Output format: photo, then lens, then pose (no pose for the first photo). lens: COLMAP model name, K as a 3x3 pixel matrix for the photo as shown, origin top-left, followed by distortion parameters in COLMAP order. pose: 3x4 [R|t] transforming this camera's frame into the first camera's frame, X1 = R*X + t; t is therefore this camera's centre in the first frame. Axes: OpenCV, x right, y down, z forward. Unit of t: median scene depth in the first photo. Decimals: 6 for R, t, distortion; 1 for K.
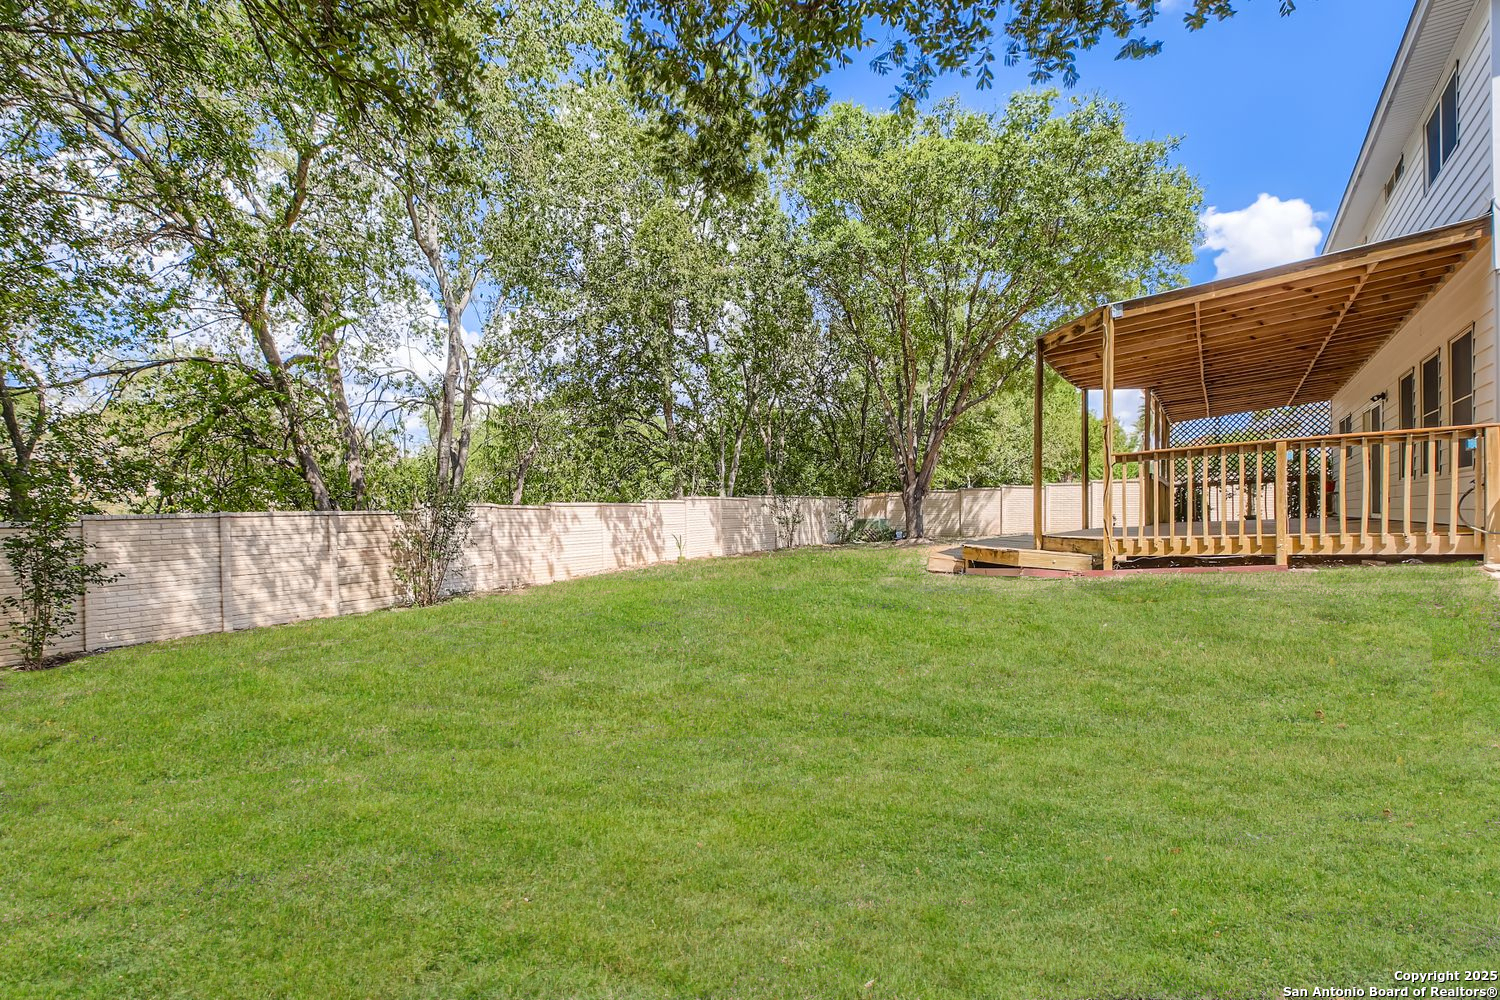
lens RADIAL K [[685.5, 0, 749.5], [0, 685.5, 505.5], [0, 0, 1]] dist [-0.003635, -0.000490]
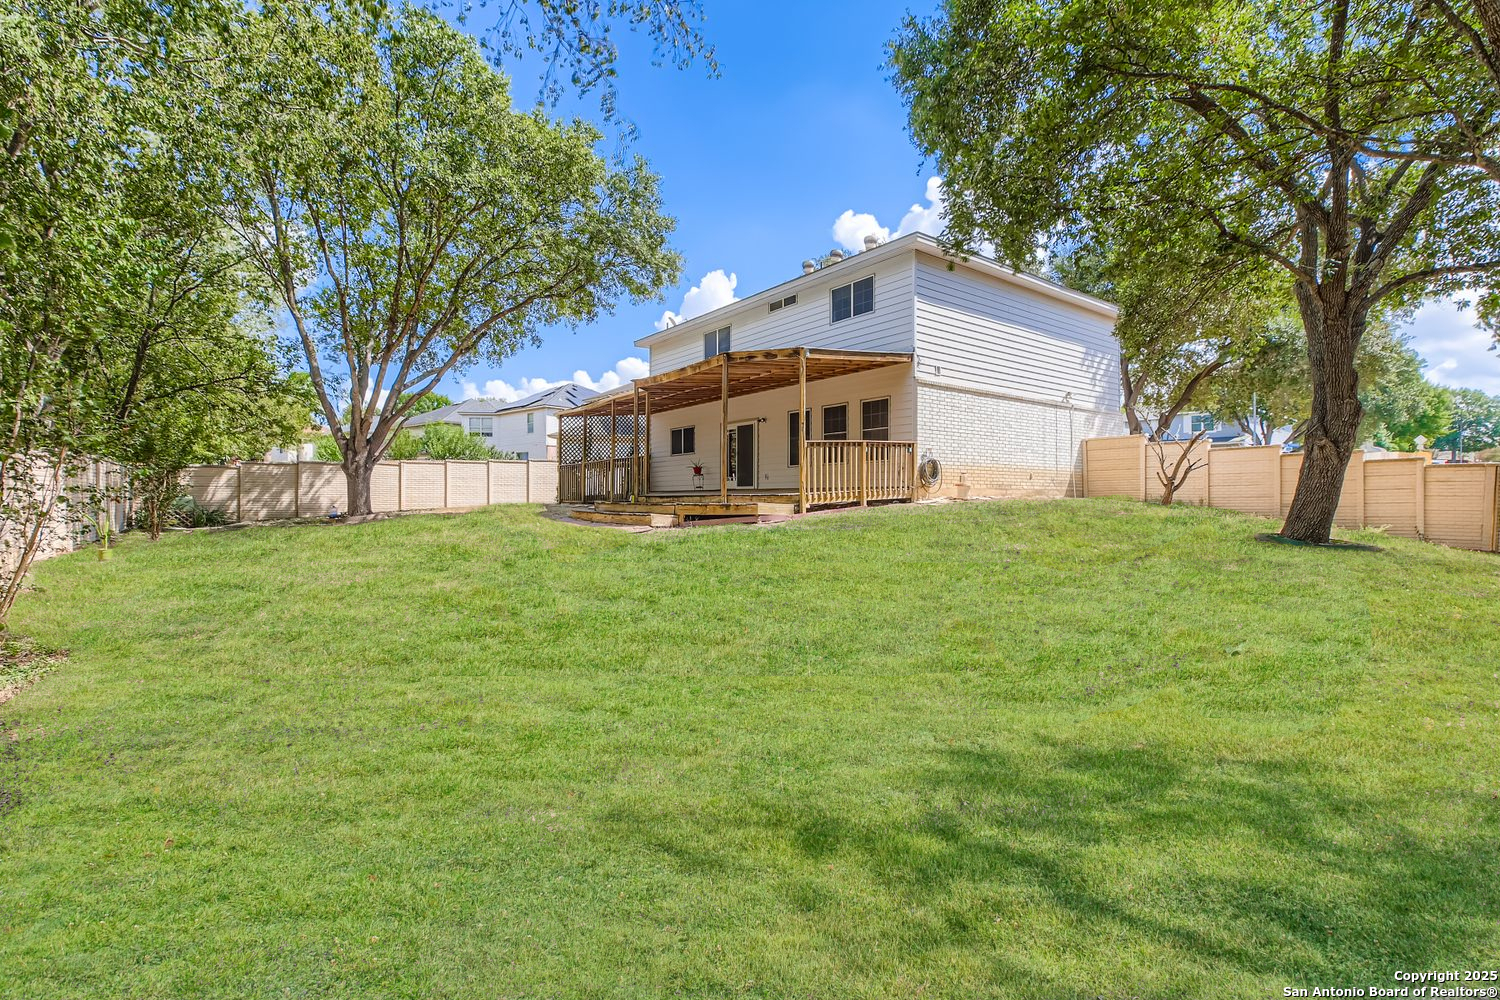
lens RADIAL K [[685.5, 0, 749.5], [0, 685.5, 505.5], [0, 0, 1]] dist [-0.003635, -0.000490]
pose [[0.304090, -0.005138, 0.952630, -1.052283], [-0.001392, 0.999982, 0.005838, 0.067370], [-0.952642, -0.003102, 0.304077, 0.640415]]
